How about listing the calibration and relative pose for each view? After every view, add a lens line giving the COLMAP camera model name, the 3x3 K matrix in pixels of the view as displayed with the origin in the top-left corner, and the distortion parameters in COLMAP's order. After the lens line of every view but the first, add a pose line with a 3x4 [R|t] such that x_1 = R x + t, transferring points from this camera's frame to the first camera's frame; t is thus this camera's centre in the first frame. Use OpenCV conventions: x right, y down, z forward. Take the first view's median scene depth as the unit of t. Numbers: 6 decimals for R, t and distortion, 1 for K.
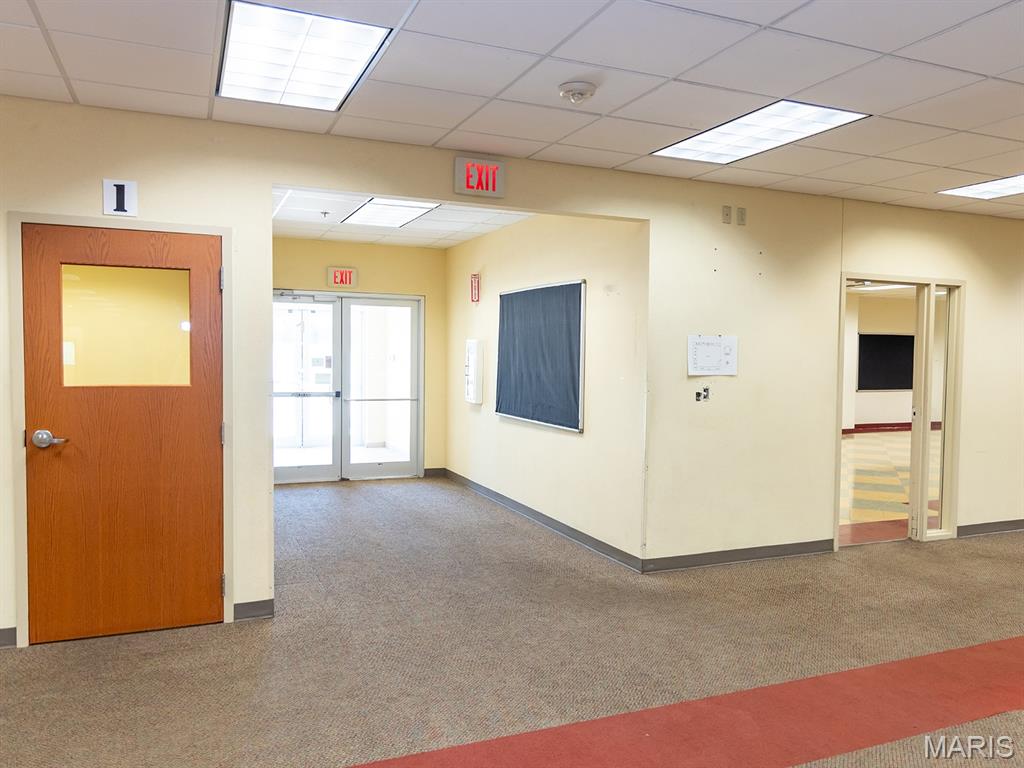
lens RADIAL K [[767.6, 0, 521.1], [0, 767.6, 387.4], [0, 0, 1]] dist [0.016856, -0.006578]
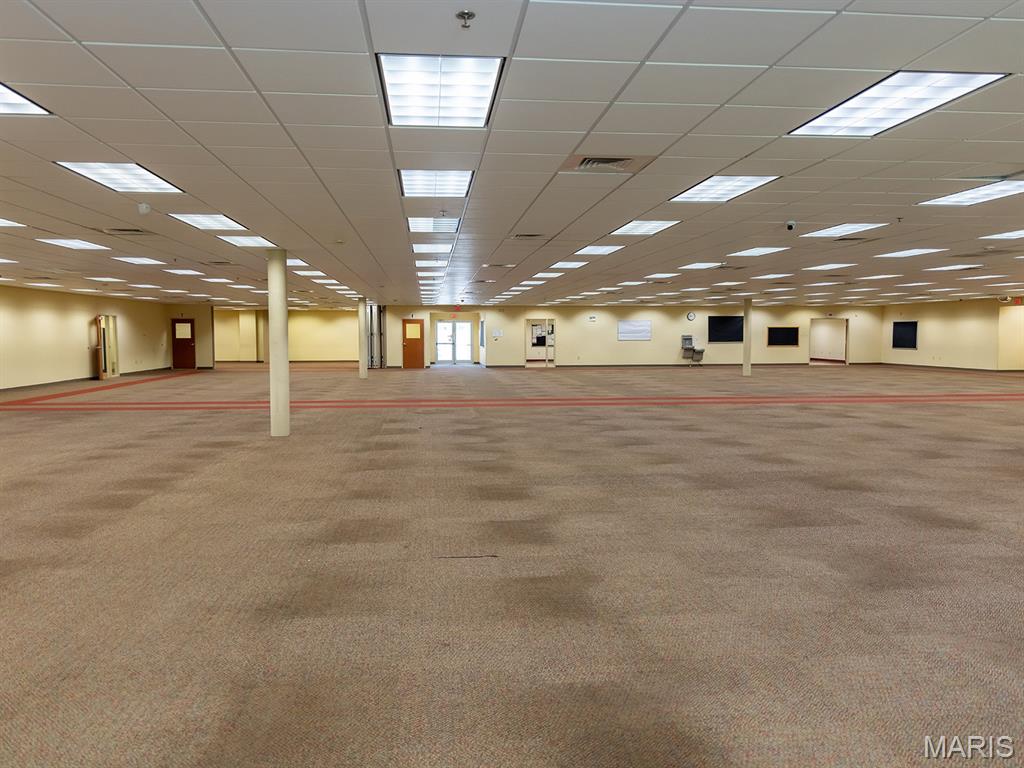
lens RADIAL K [[767.6, 0, 512.2], [0, 767.6, 384.9], [0, 0, 1]] dist [0.016856, -0.006578]
pose [[0.952967, 0.003854, -0.303051, 2.031517], [0.001792, 0.999830, 0.018349, 0.237363], [0.303070, -0.018029, 0.952798, -4.424558]]
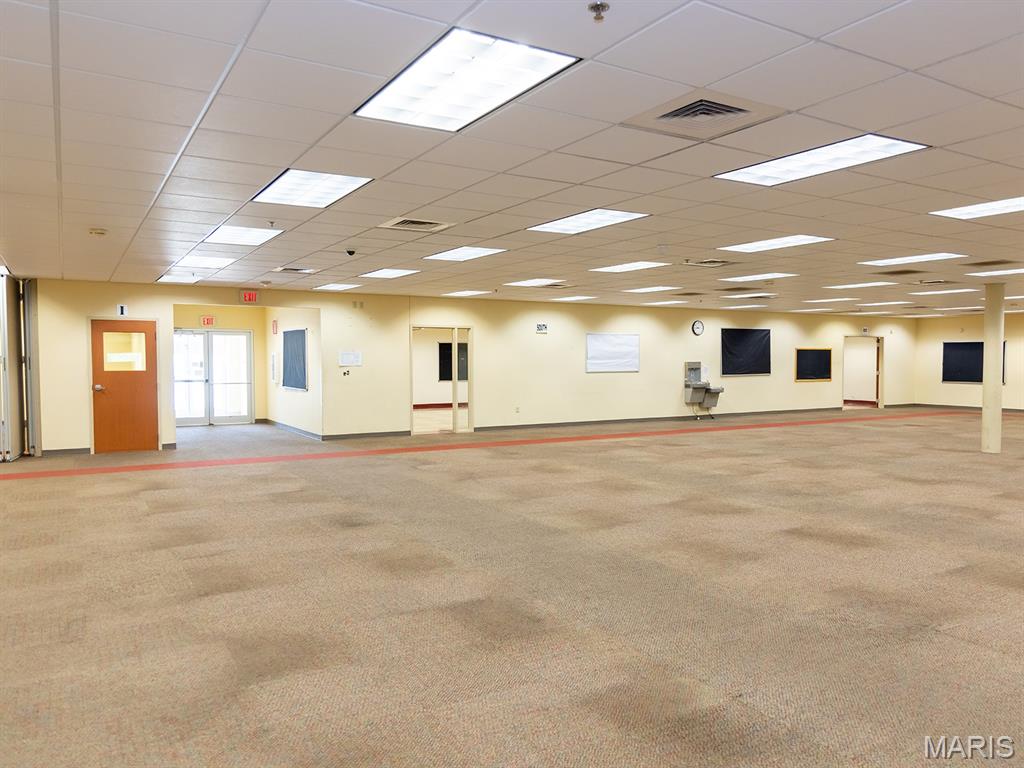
lens RADIAL K [[767.6, 0, 530.7], [0, 767.6, 388.1], [0, 0, 1]] dist [0.016856, -0.006578]
pose [[0.991089, -0.019776, 0.131722, 0.463600], [0.020501, 0.999781, -0.004146, 0.076446], [-0.131611, 0.006809, 0.991278, -1.523987]]
